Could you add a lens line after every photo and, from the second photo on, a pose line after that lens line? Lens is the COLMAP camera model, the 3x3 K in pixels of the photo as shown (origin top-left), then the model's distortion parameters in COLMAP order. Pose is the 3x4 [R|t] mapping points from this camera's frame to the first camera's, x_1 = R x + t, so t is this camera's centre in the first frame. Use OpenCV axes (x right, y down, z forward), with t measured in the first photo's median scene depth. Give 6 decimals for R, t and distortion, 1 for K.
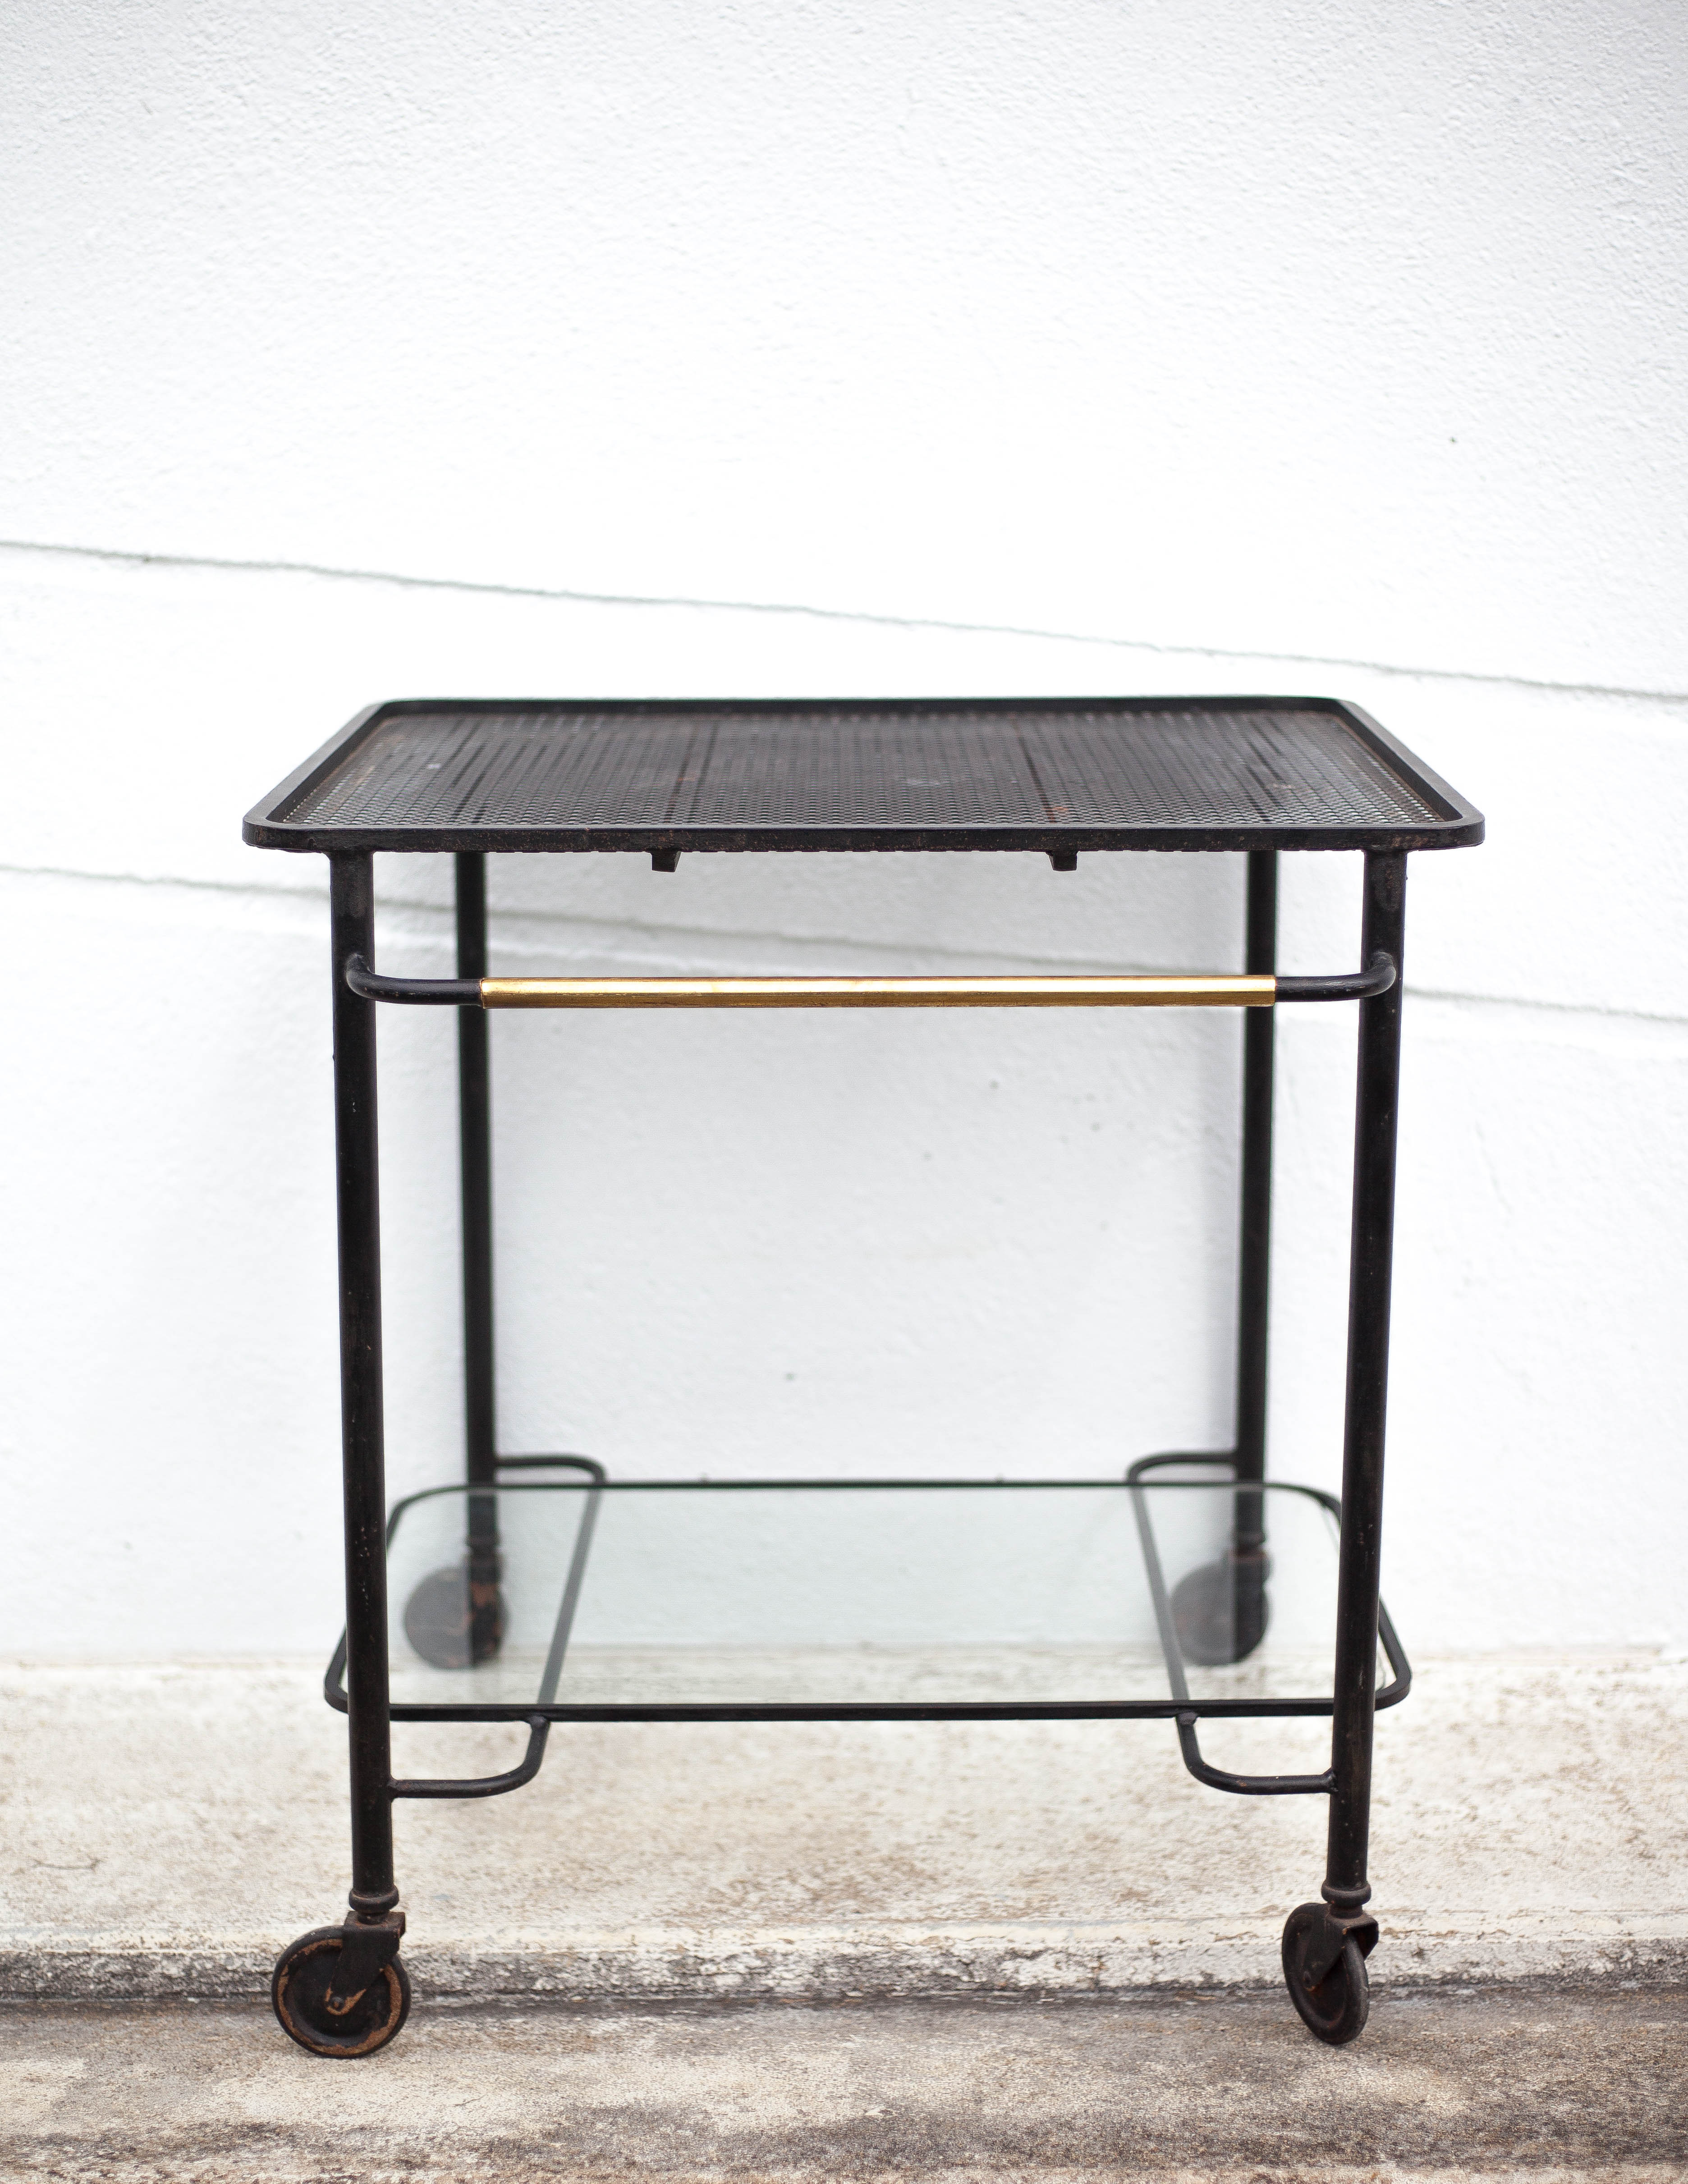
lens RADIAL K [[3932.5, 0, 1016.5], [0, 3932.5, 781.3], [0, 0, 1]] dist [-0.106416, 0.000000]
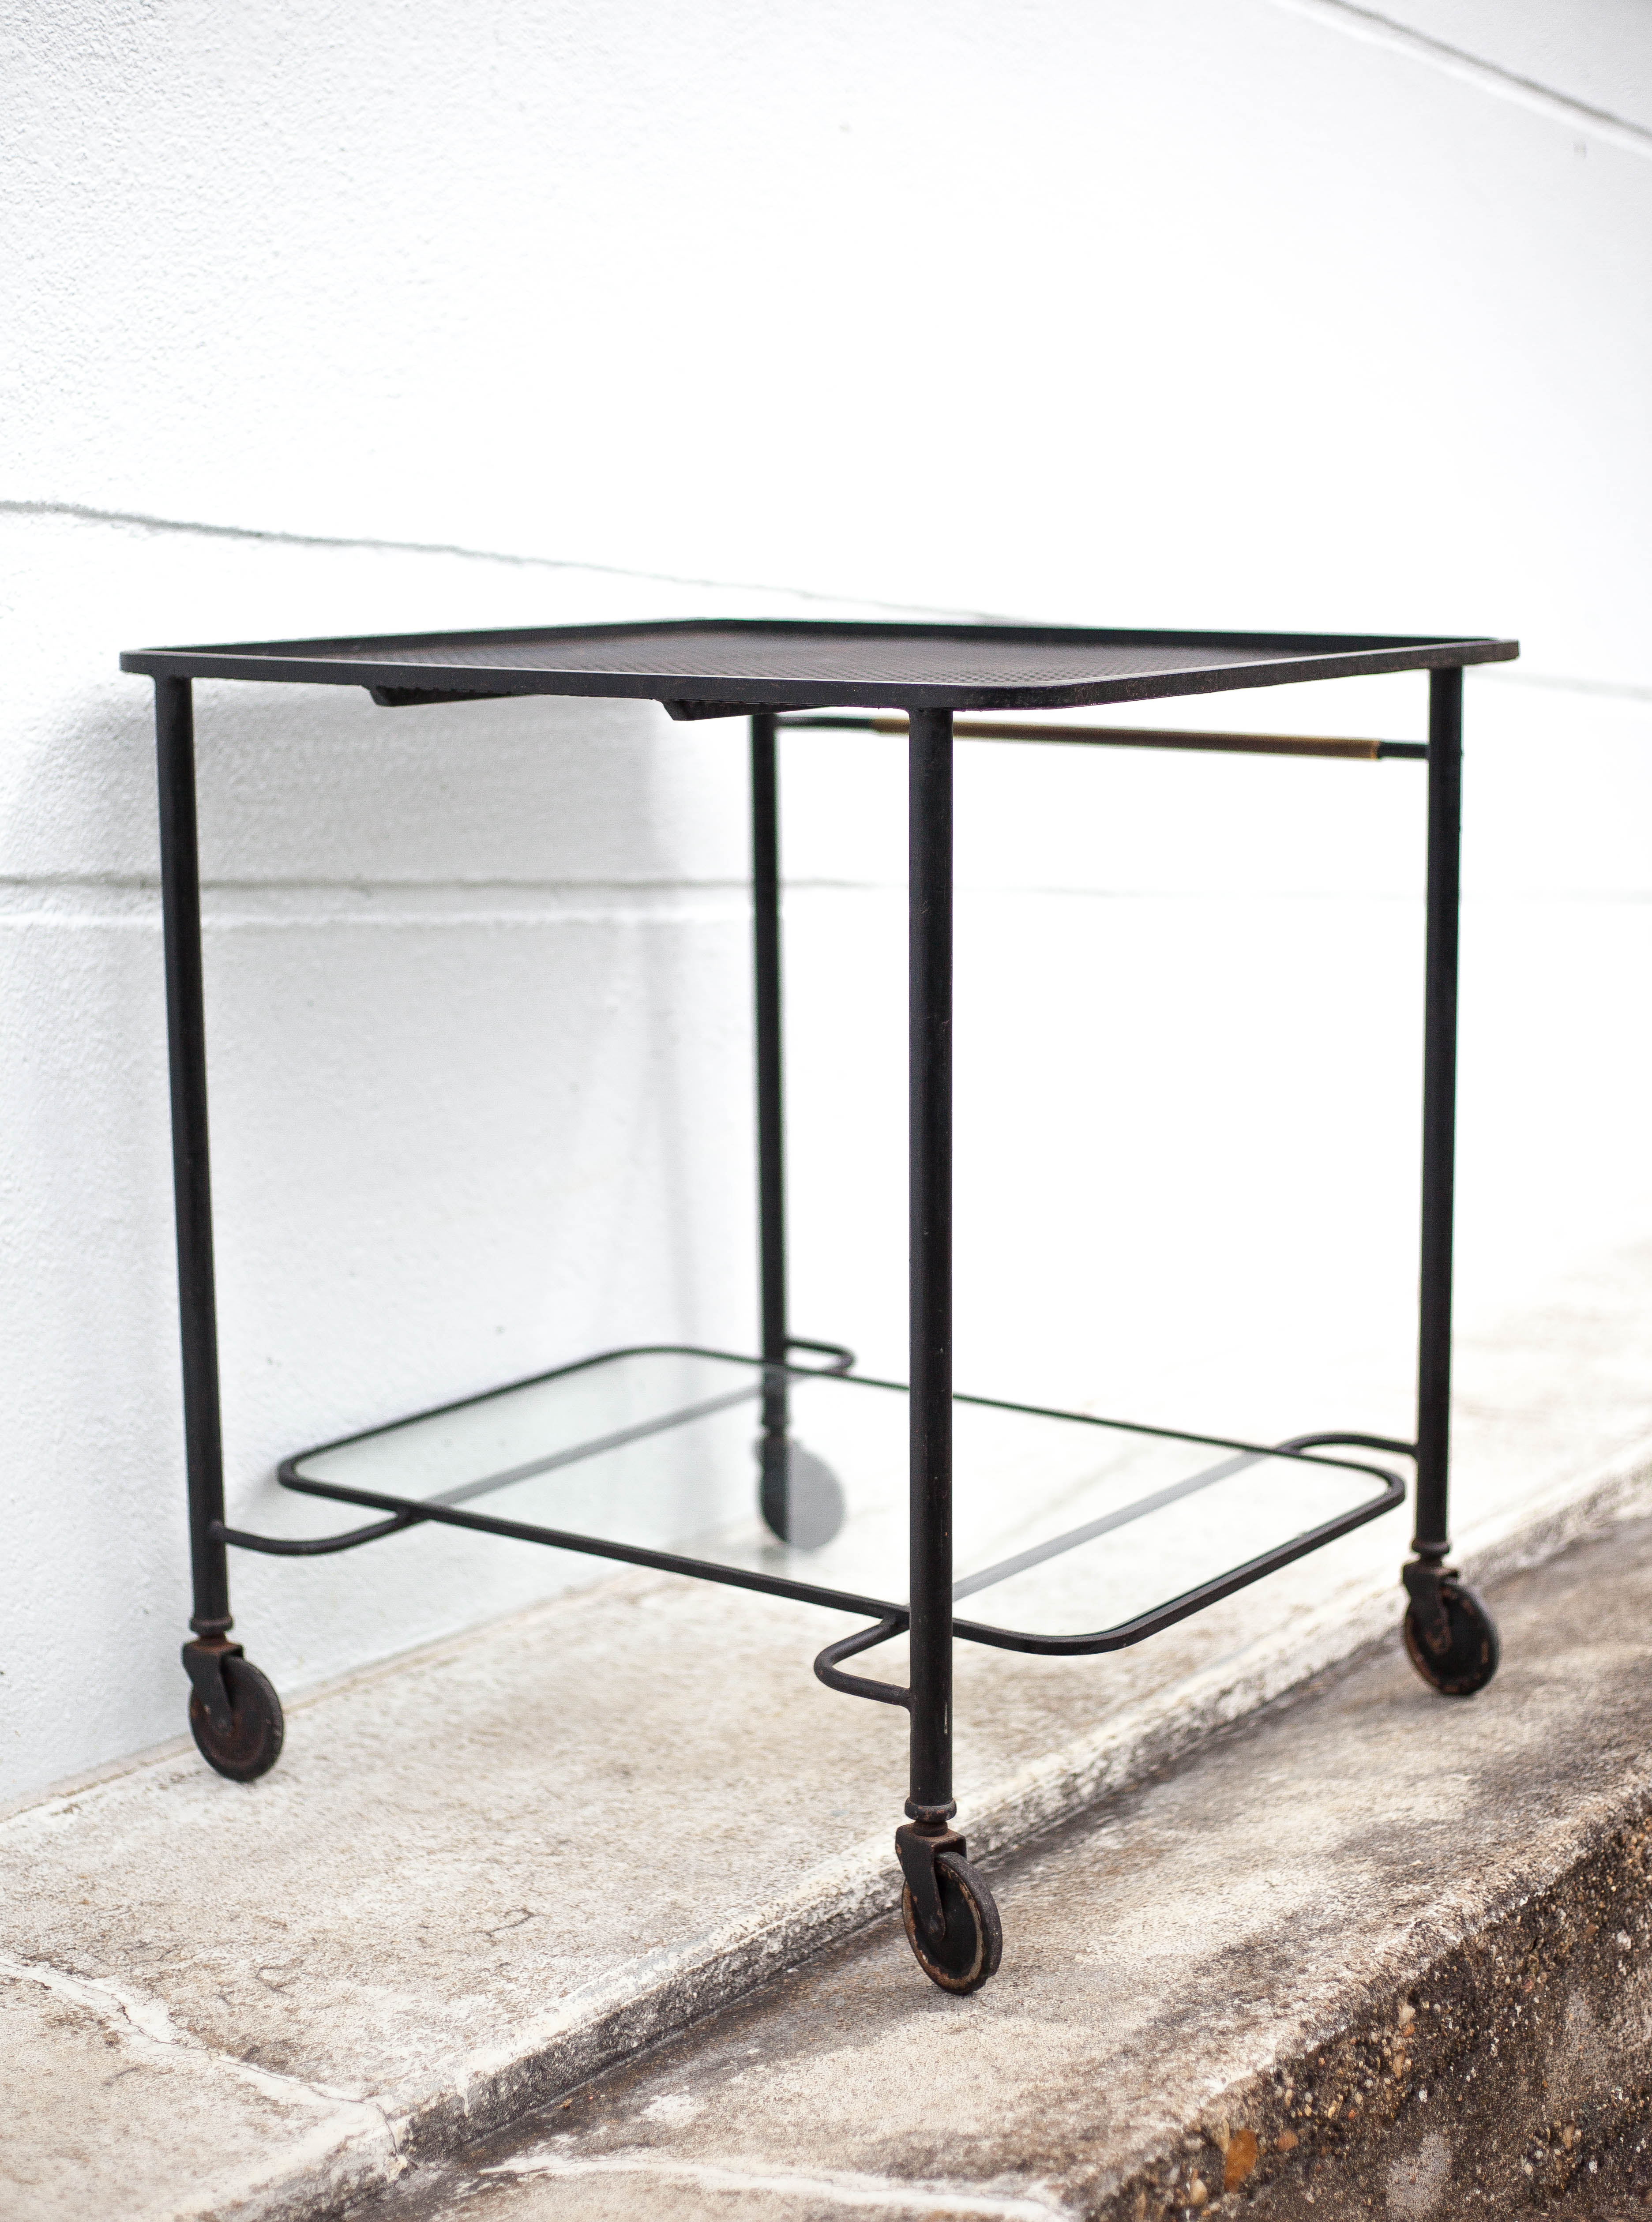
lens RADIAL K [[3759.9, 0, 1011.2], [0, 3759.9, 947.1], [0, 0, 1]] dist [-0.126076, 0.000000]
pose [[0.566709, -0.101065, 0.817696, -0.883598], [0.107122, 0.993062, 0.048498, 0.029030], [-0.816924, 0.060109, 0.573604, 0.416094]]
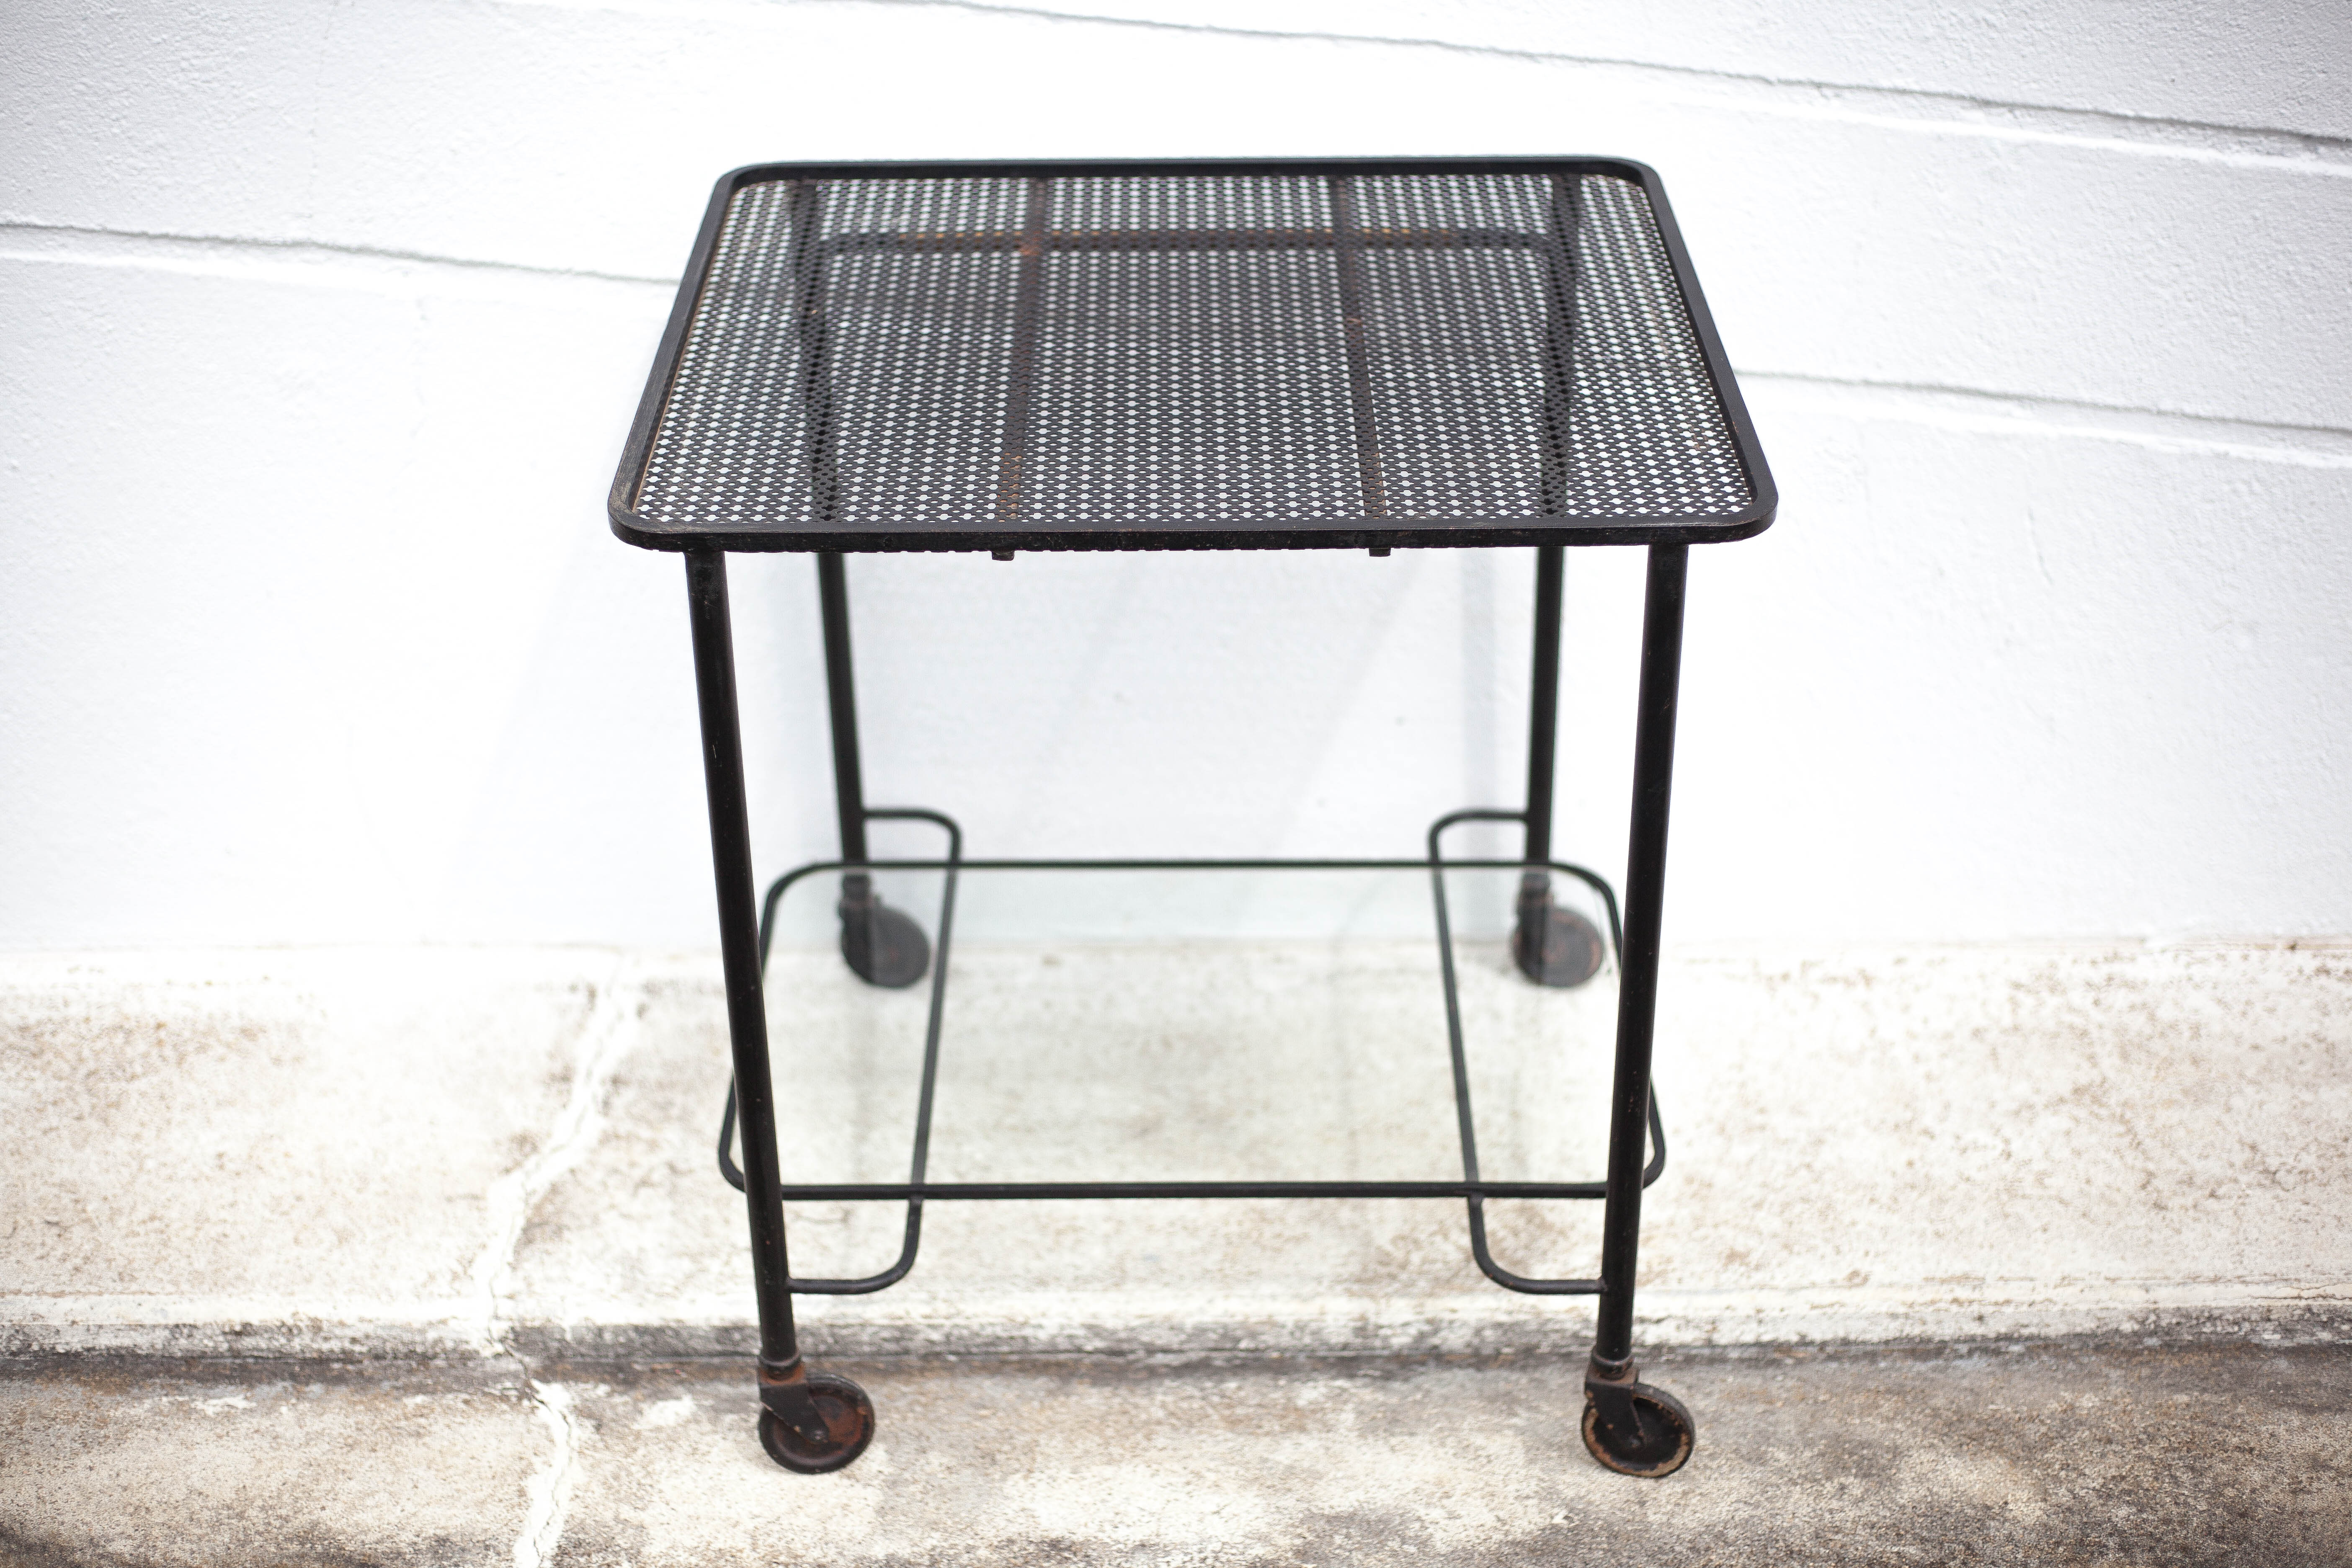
lens RADIAL K [[3630.9, 0, 1196.4], [0, 3630.9, 790.8], [0, 0, 1]] dist [-0.085429, 0.000000]
pose [[0.999951, 0.007502, -0.006387, -0.129714], [-0.004491, 0.924061, 0.382219, -0.268080], [0.008769, -0.382172, 0.924050, 0.037983]]
